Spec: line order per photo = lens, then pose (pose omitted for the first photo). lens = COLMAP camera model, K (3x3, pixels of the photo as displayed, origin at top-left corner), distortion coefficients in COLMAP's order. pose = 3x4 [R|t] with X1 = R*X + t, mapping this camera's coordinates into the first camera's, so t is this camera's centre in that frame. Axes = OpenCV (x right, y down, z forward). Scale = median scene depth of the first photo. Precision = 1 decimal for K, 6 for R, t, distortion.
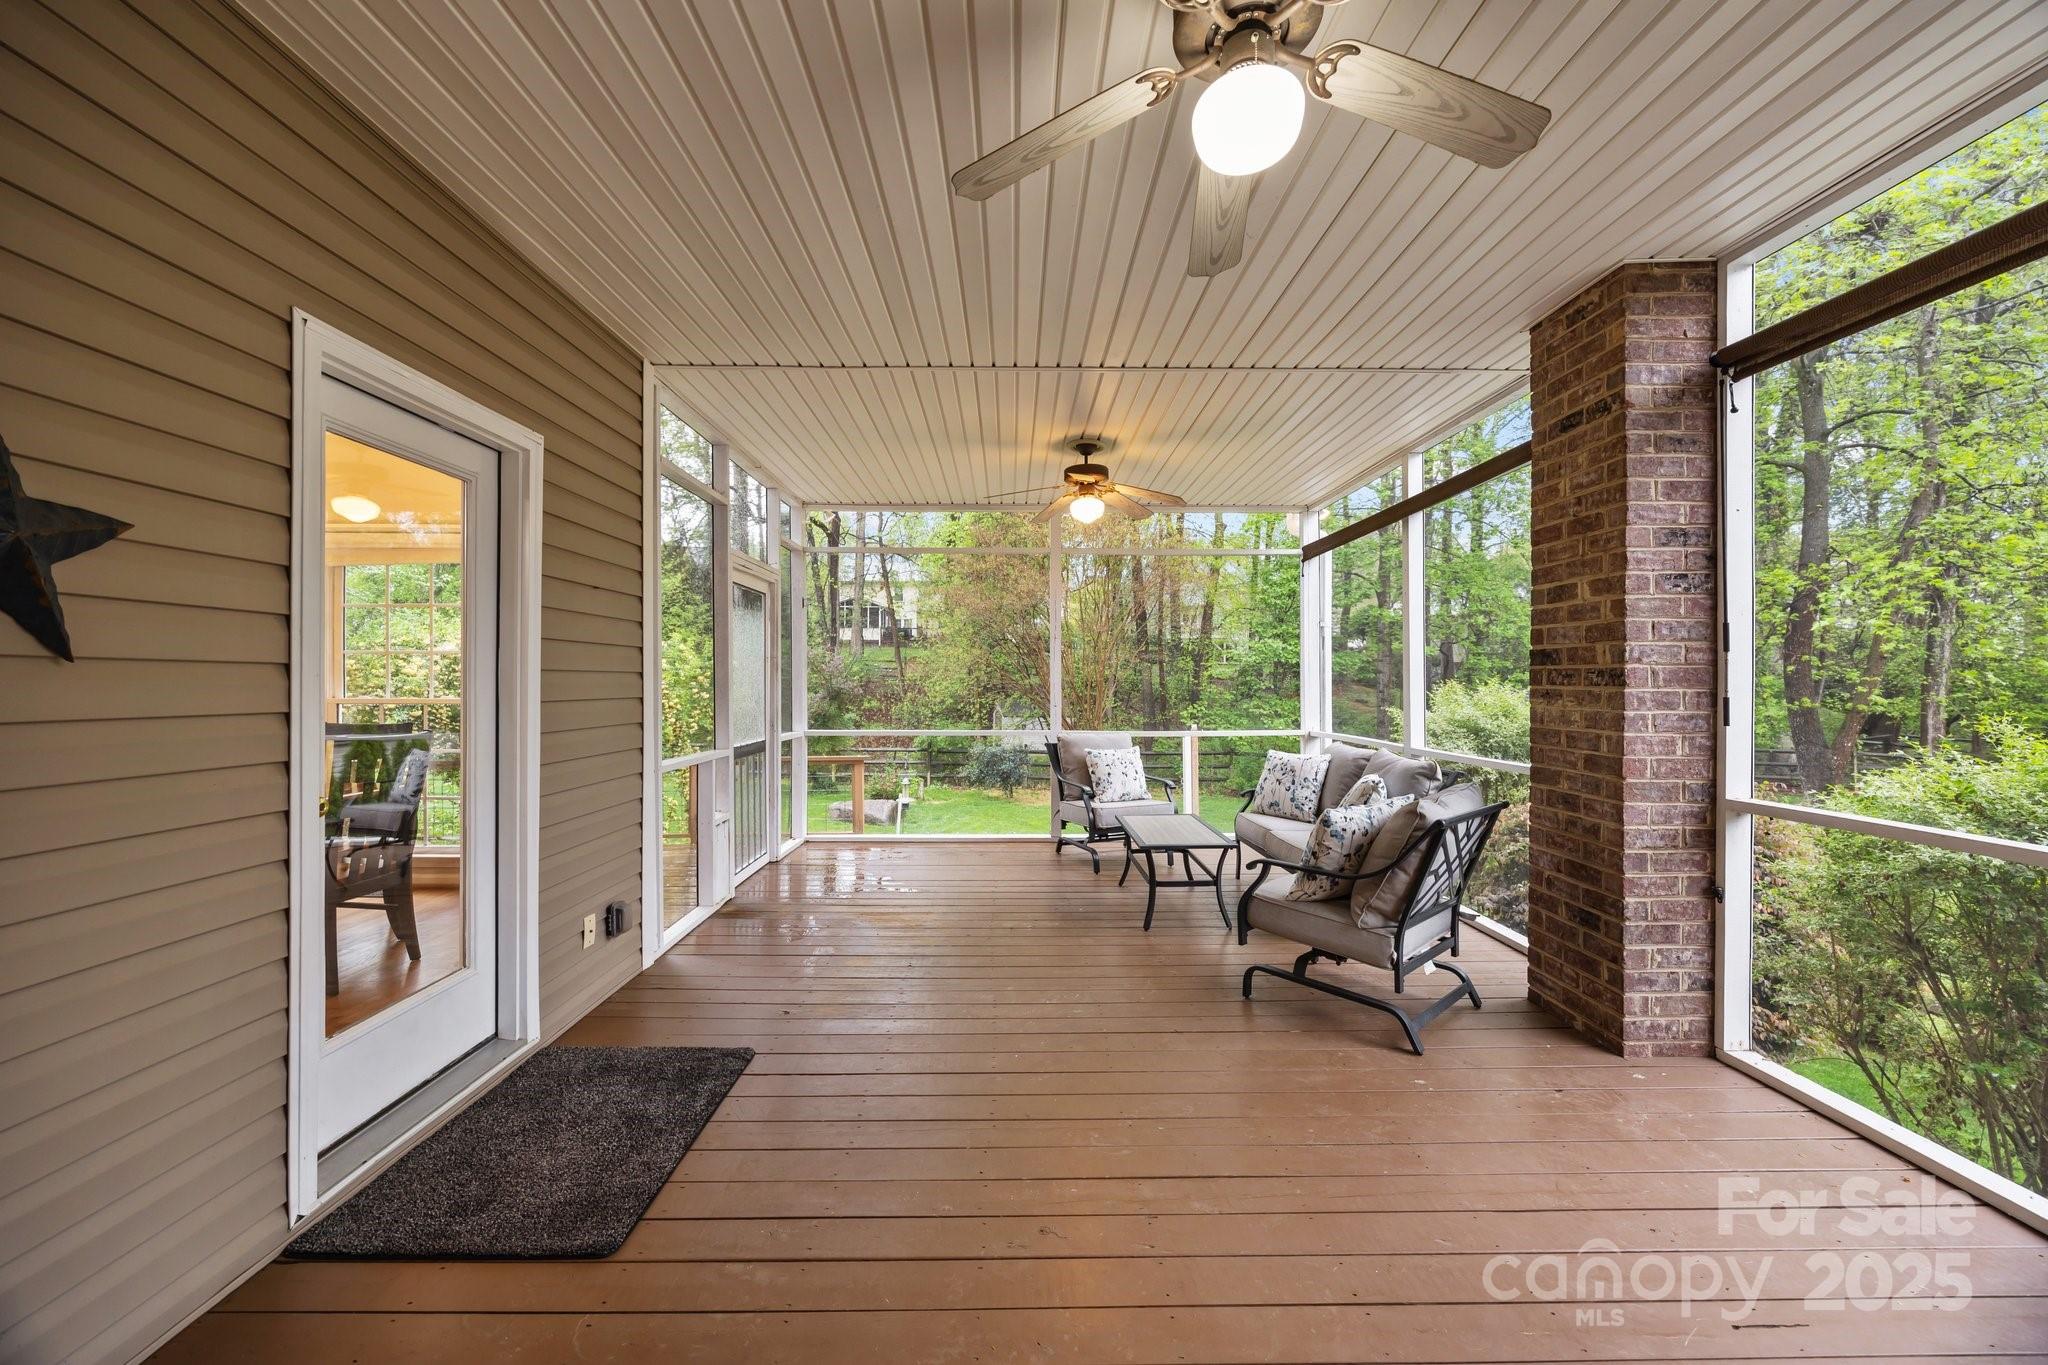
lens RADIAL K [[785.1, 0, 1030.7], [0, 785.1, 680.3], [0, 0, 1]] dist [-0.002184, -0.000113]
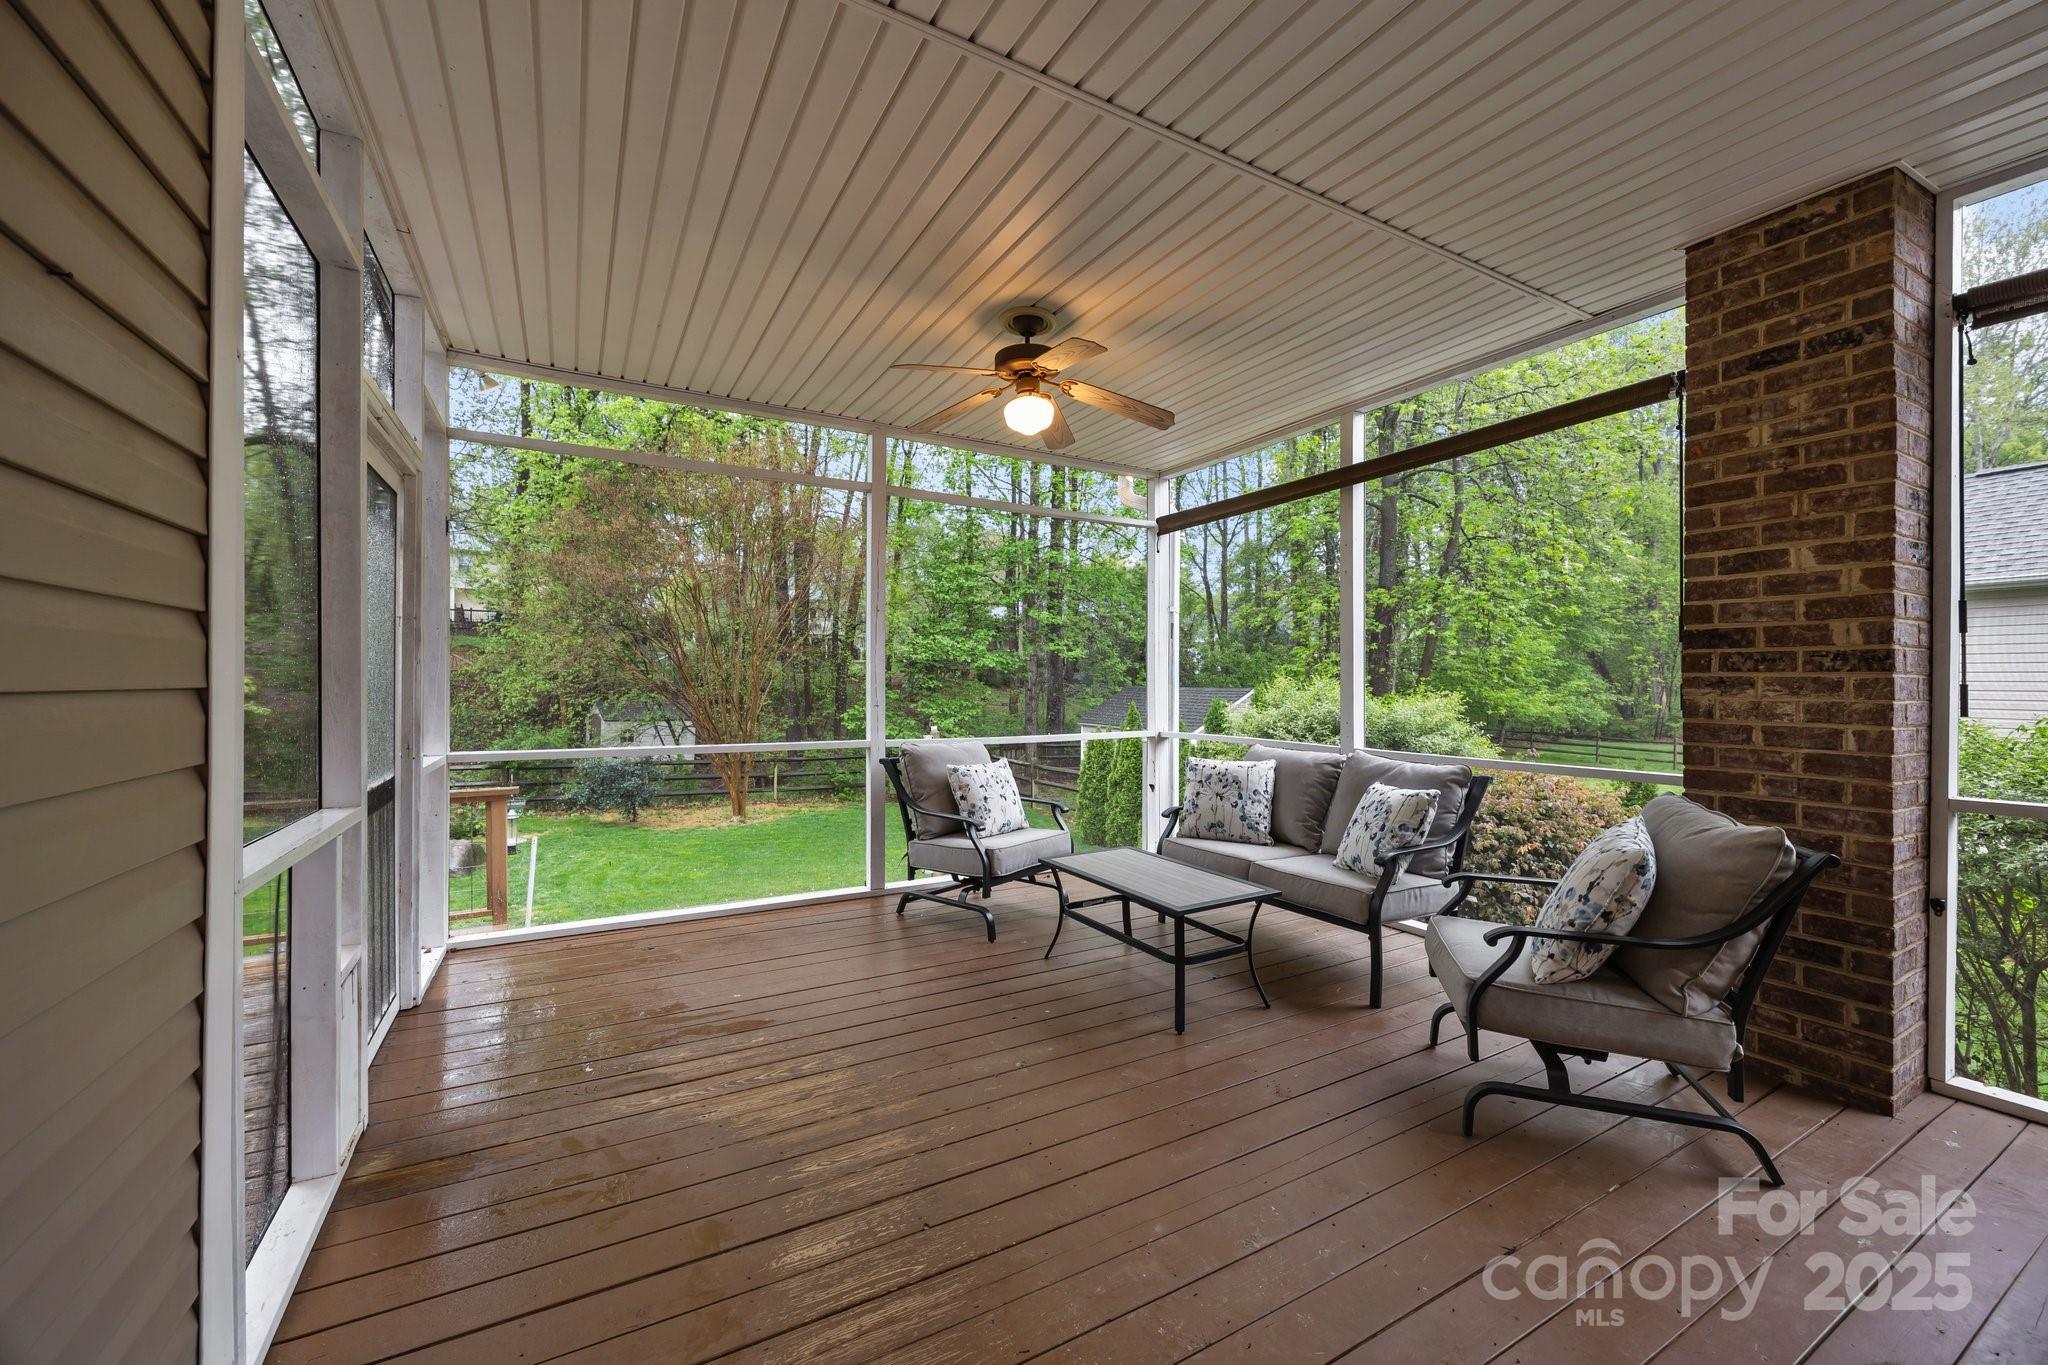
lens RADIAL K [[785.1, 0, 1025.0], [0, 785.1, 681.1], [0, 0, 1]] dist [-0.002184, -0.000113]
pose [[0.875449, 0.006487, 0.483267, -0.403188], [-0.006740, 0.999977, -0.001213, 0.022427], [-0.483264, -0.002195, 0.875472, 0.636946]]
